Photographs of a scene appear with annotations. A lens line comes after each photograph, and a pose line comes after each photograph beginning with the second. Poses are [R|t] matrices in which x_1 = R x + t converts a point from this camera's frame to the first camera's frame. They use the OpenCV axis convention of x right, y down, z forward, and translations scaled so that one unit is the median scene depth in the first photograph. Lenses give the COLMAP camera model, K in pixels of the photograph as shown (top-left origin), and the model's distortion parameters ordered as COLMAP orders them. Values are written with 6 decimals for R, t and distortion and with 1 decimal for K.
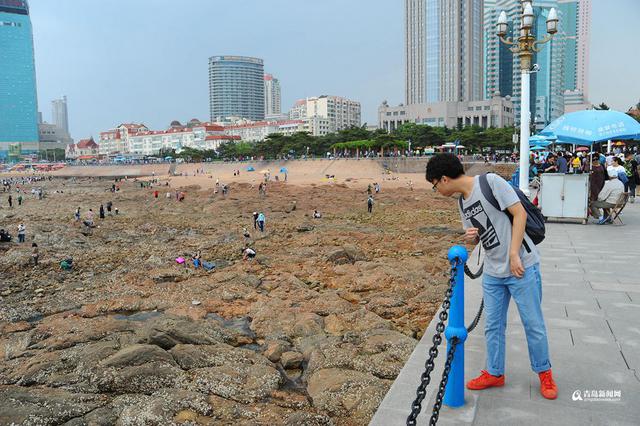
lens RADIAL K [[515.0, 0, 320.0], [0, 515.0, 213.0], [0, 0, 1]] dist [-0.131282, 0.139565]
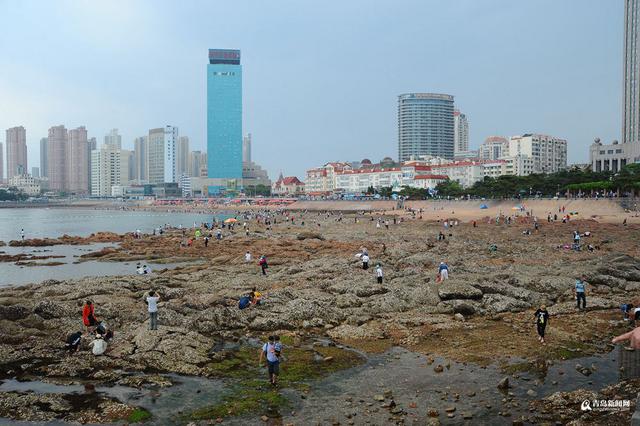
lens RADIAL K [[561.0, 0, 320.0], [0, 561.0, 213.0], [0, 0, 1]] dist [-0.082716, 0.108119]
pose [[0.952559, 0.020312, -0.303676, -0.048427], [-0.043947, 0.996494, -0.071197, 0.014159], [0.301165, 0.081165, 0.950111, -0.121234]]
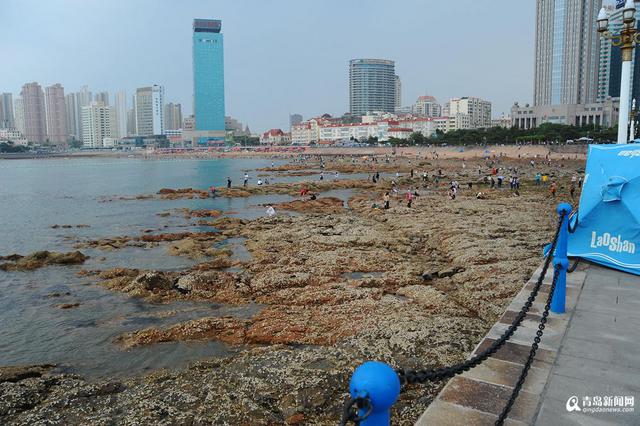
lens RADIAL K [[515.0, 0, 320.0], [0, 515.0, 213.0], [0, 0, 1]] dist [-0.131282, 0.139565]
pose [[0.986376, 0.026987, -0.162279, -0.144878], [-0.023235, 0.999418, 0.024972, 0.041263], [0.162859, -0.020861, 0.986429, -0.347320]]
